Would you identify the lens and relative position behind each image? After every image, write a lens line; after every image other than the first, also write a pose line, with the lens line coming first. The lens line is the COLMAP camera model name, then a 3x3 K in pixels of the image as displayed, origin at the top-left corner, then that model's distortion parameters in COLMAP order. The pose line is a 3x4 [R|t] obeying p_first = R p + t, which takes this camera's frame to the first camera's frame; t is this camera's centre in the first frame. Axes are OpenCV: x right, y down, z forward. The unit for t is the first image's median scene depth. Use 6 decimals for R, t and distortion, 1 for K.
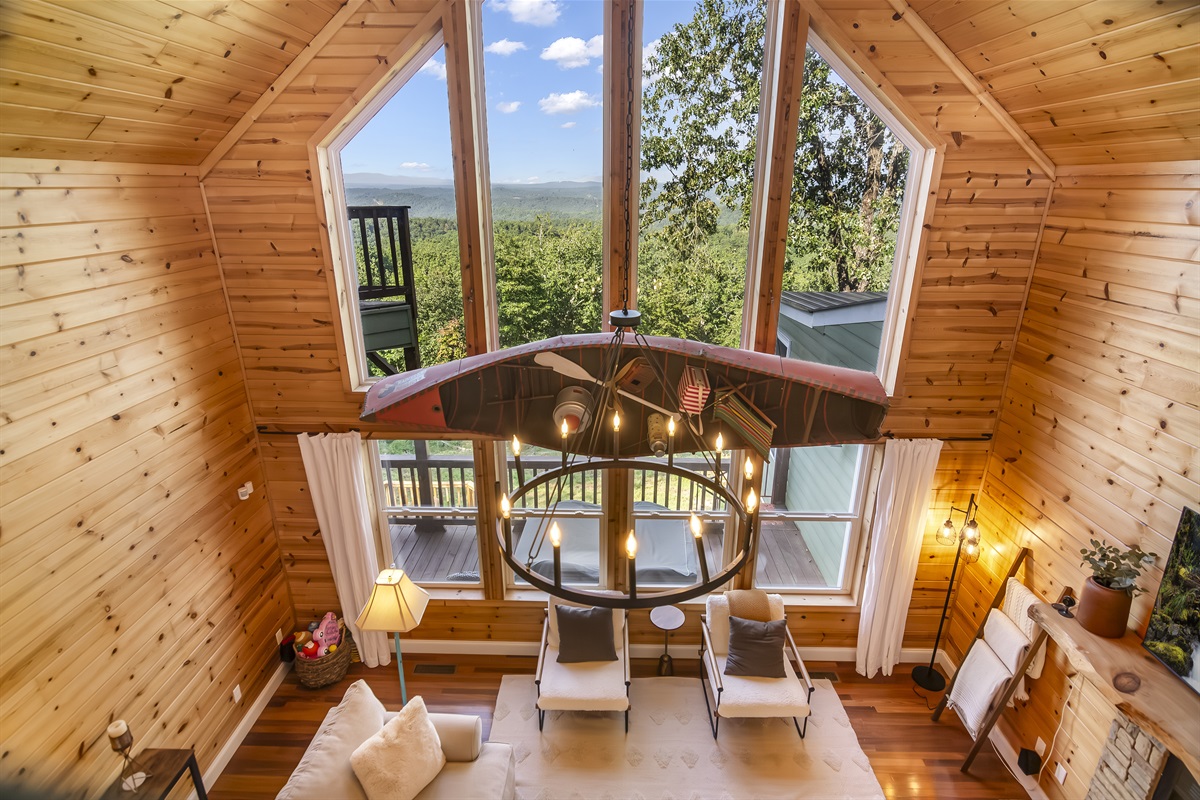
lens RADIAL K [[582.6, 0, 604.3], [0, 582.6, 400.2], [0, 0, 1]] dist [0.002985, 0.001031]
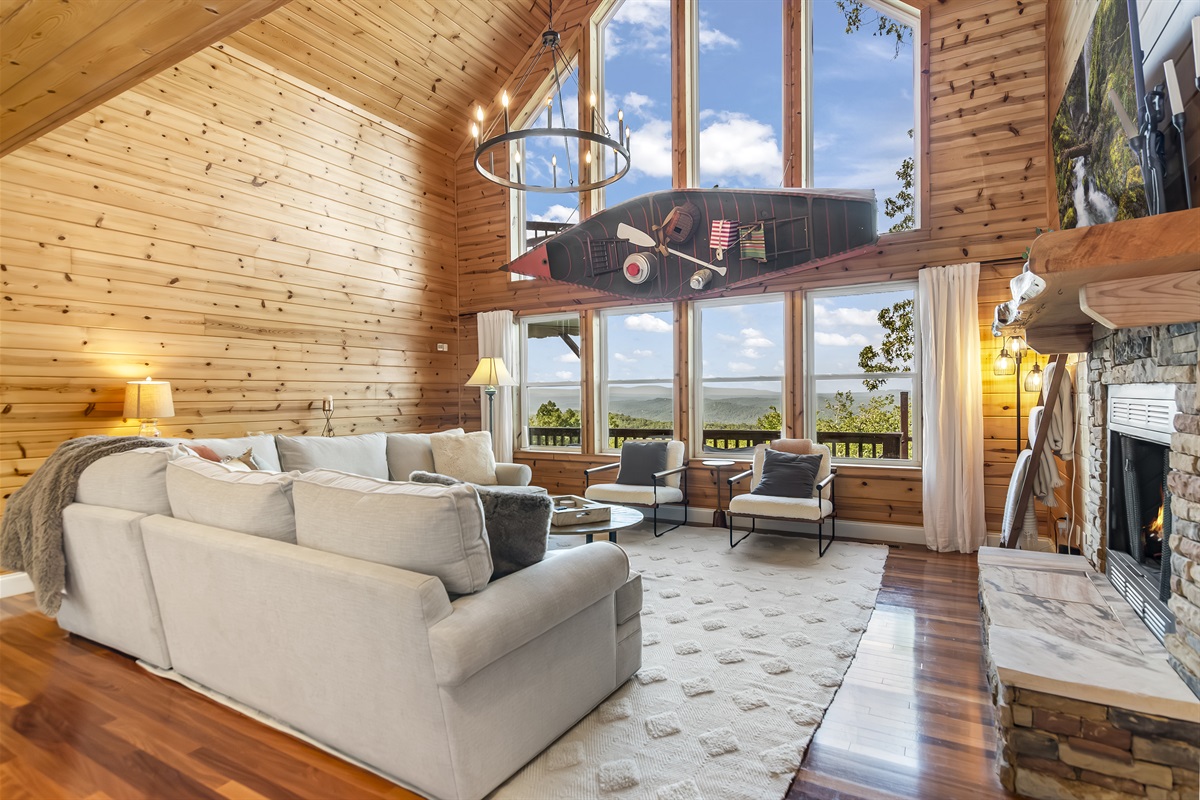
lens RADIAL K [[603.1, 0, 611.4], [0, 603.1, 408.2], [0, 0, 1]] dist [0.000447, -0.000187]
pose [[0.882477, -0.002263, -0.470350, 0.547318], [-0.143575, 0.950966, -0.273953, 0.725912], [0.447907, 0.309288, 0.838881, -0.069609]]
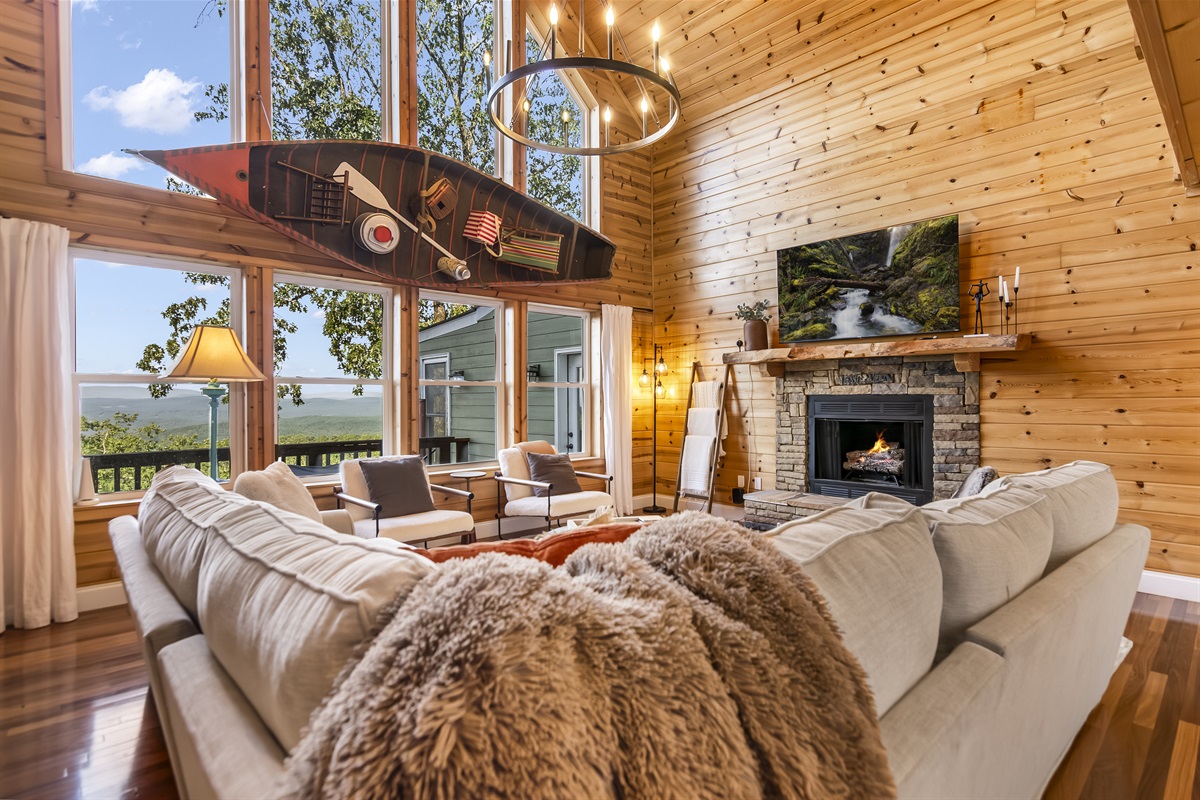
lens RADIAL K [[603.1, 0, 611.4], [0, 603.1, 408.2], [0, 0, 1]] dist [0.000447, -0.000187]
pose [[0.717026, -0.014611, 0.696893, -0.512125], [0.239744, 0.943954, -0.226880, 0.664957], [-0.654520, 0.329755, 0.680342, 0.129528]]
